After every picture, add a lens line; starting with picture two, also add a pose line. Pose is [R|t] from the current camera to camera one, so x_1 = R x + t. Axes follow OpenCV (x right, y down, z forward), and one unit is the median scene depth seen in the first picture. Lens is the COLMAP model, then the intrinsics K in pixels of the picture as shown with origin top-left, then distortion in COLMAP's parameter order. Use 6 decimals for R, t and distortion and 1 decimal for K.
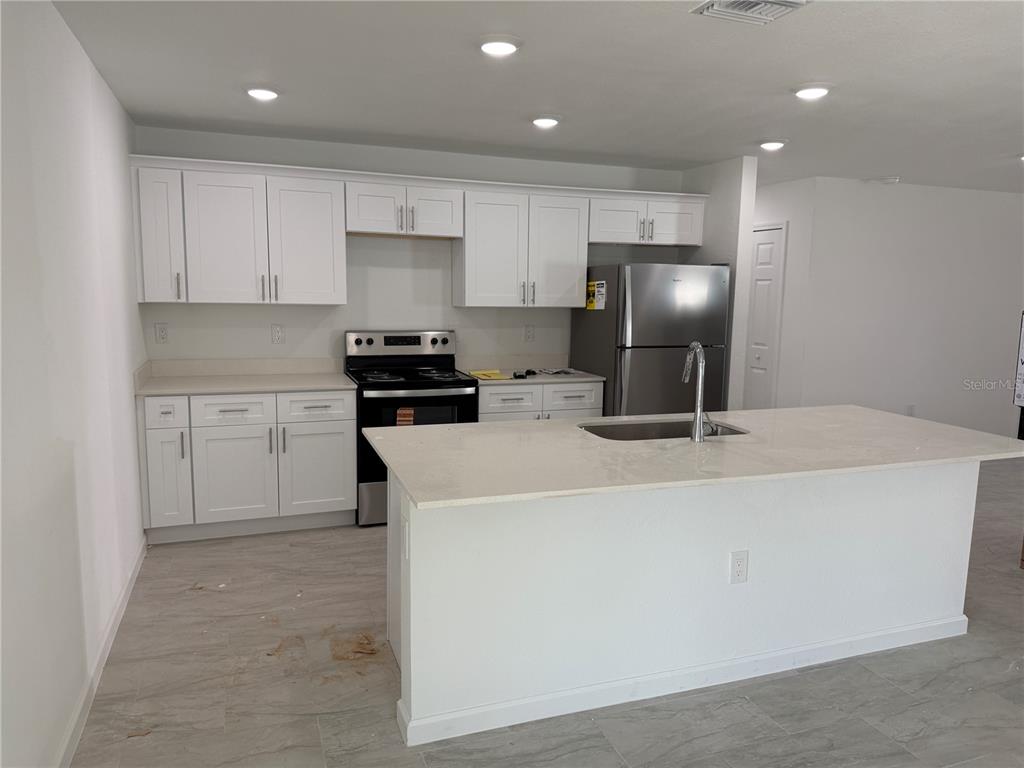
lens RADIAL K [[728.9, 0, 511.6], [0, 728.9, 383.4], [0, 0, 1]] dist [0.007798, -0.001235]
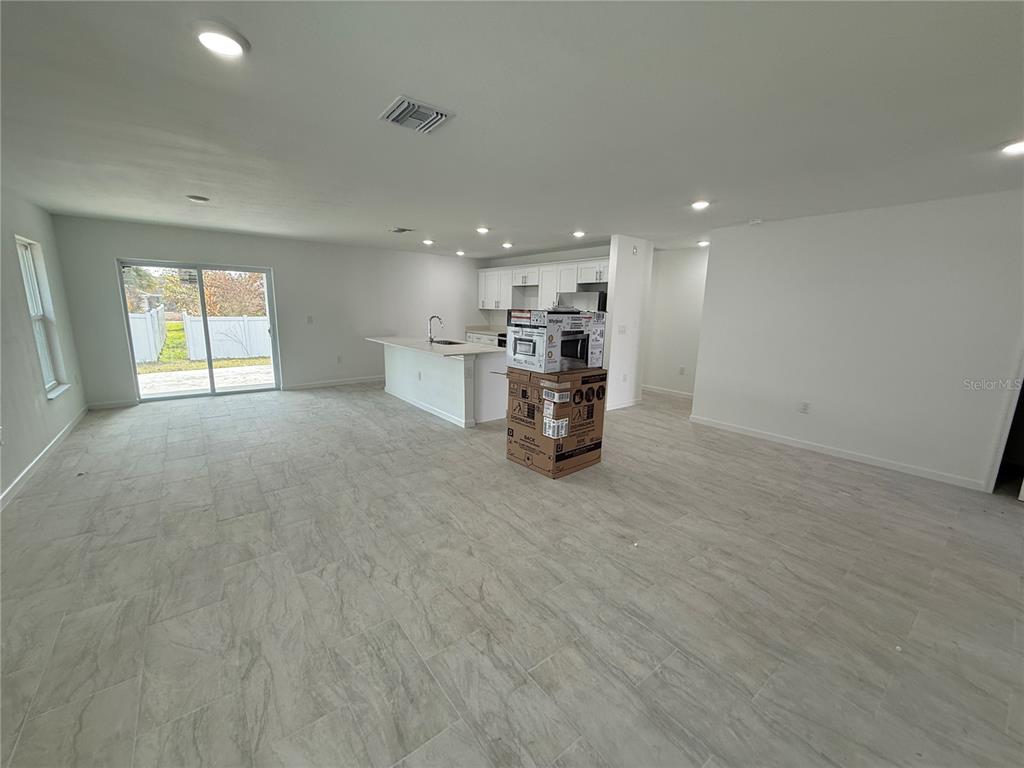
lens RADIAL K [[407.3, 0, 510.1], [0, 407.3, 383.8], [0, 0, 1]] dist [0.000018, 0.000429]
pose [[0.310550, 0.168856, -0.935439, 1.402027], [-0.134825, 0.981971, 0.132496, -0.027456], [0.940947, 0.084974, 0.327717, 0.443357]]
